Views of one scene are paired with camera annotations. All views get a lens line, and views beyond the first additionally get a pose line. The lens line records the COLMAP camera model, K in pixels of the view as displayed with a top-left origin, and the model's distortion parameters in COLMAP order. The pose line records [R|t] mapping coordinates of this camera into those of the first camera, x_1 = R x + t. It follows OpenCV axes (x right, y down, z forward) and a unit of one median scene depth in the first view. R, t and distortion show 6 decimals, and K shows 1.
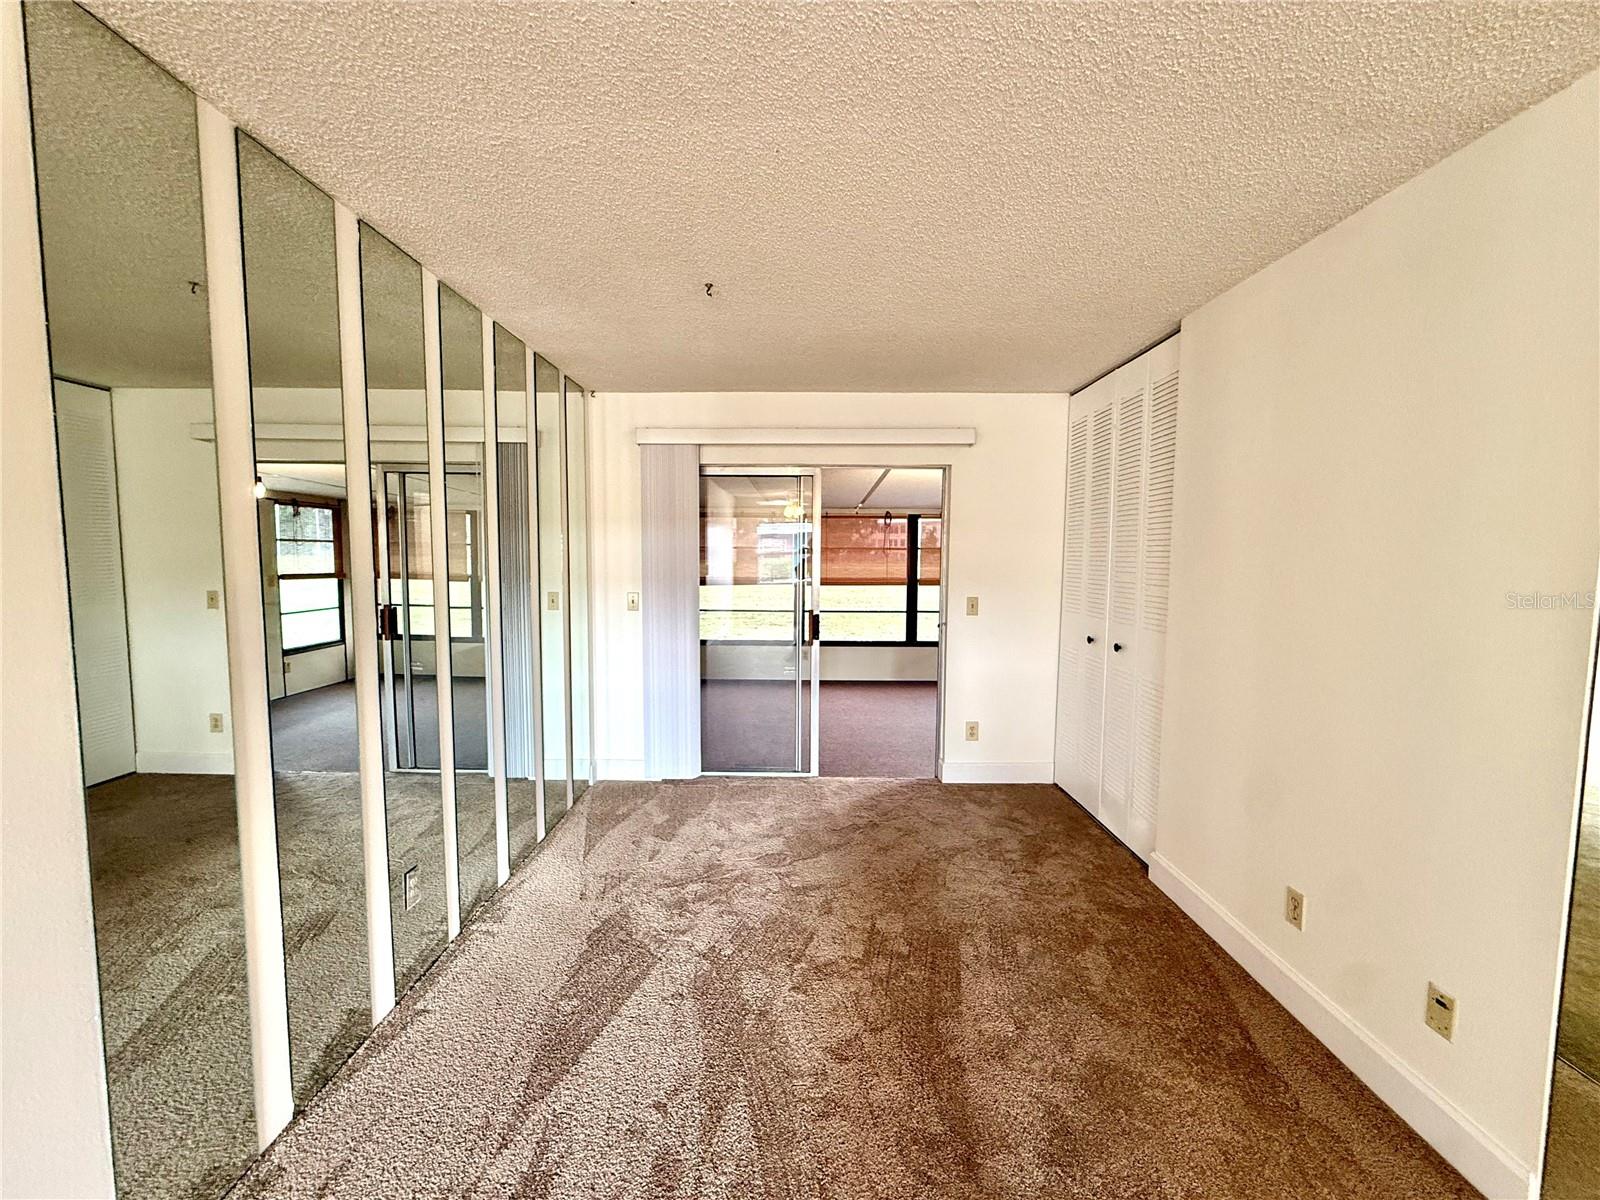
lens RADIAL K [[631.5, 0, 777.7], [0, 631.5, 596.9], [0, 0, 1]] dist [0.032924, 0.000027]
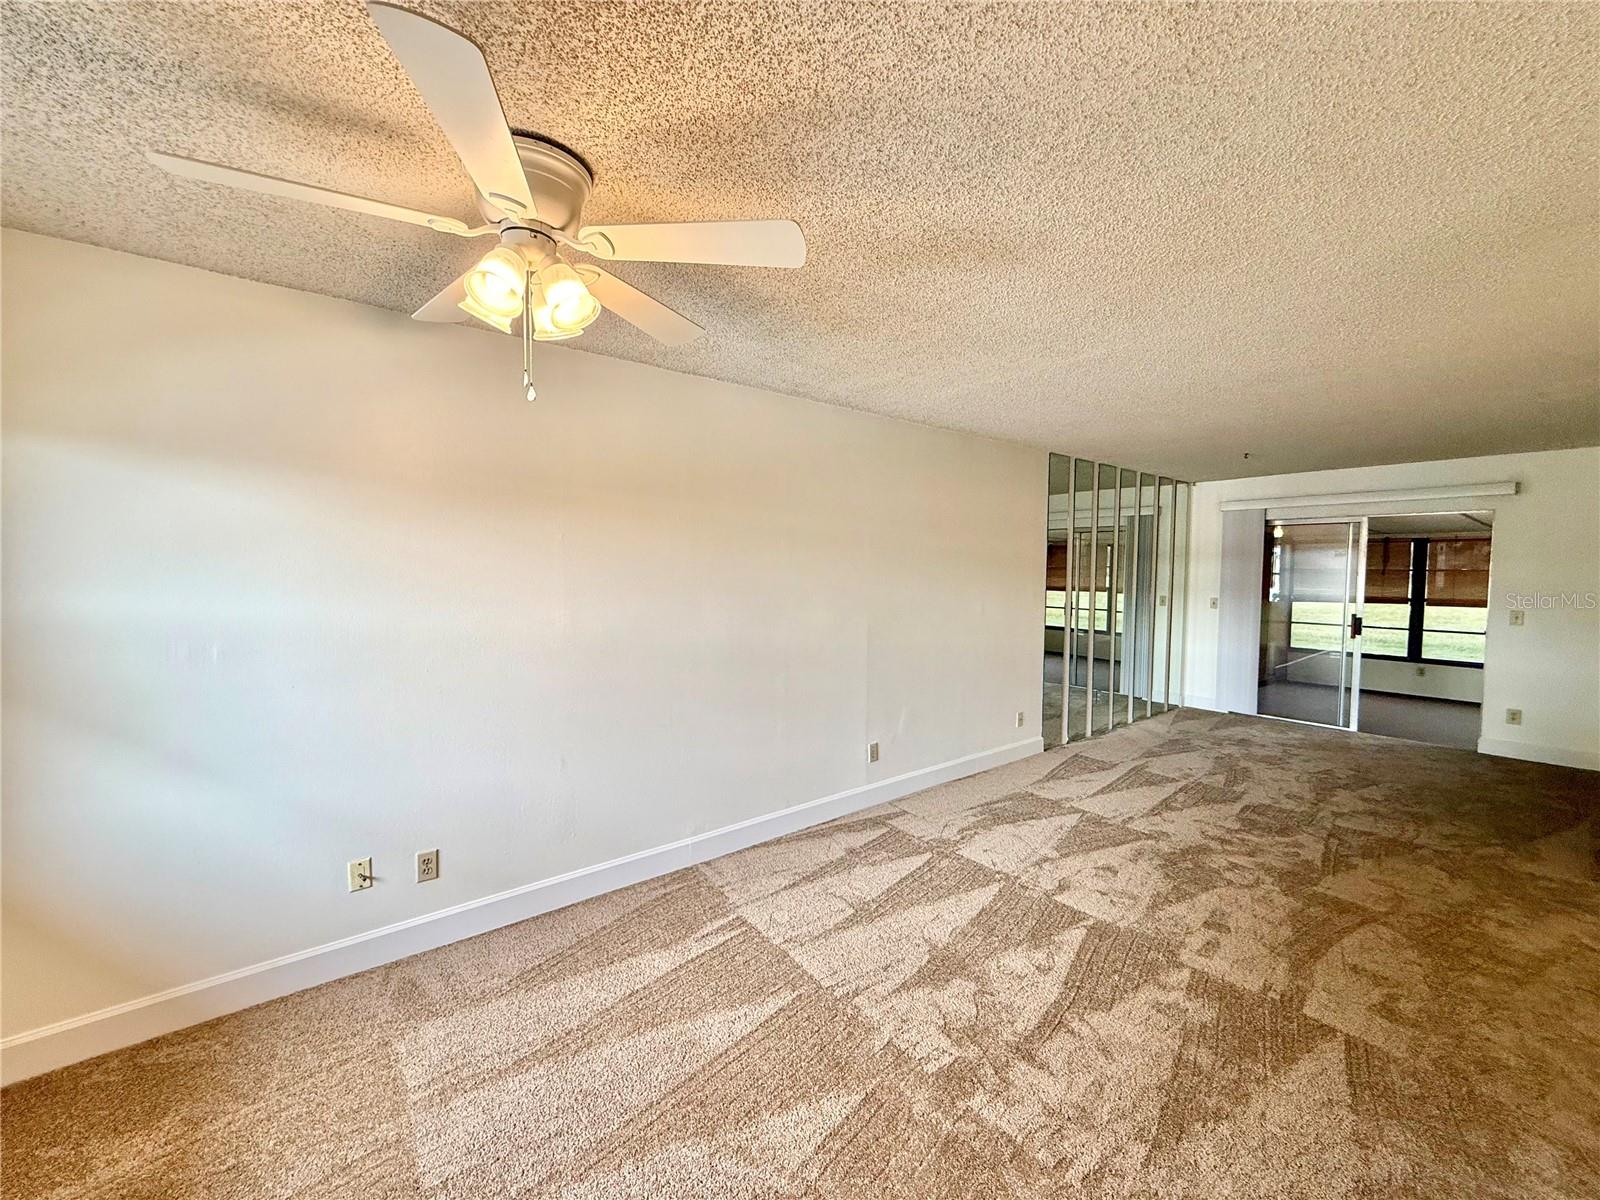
lens RADIAL K [[644.0, 0, 793.2], [0, 644.0, 607.1], [0, 0, 1]] dist [0.002545, 0.000598]
pose [[0.643745, 0.045002, -0.763915, 0.363229], [-0.059449, 0.998193, 0.008706, 0.069801], [0.762927, 0.039810, 0.645258, -0.962453]]
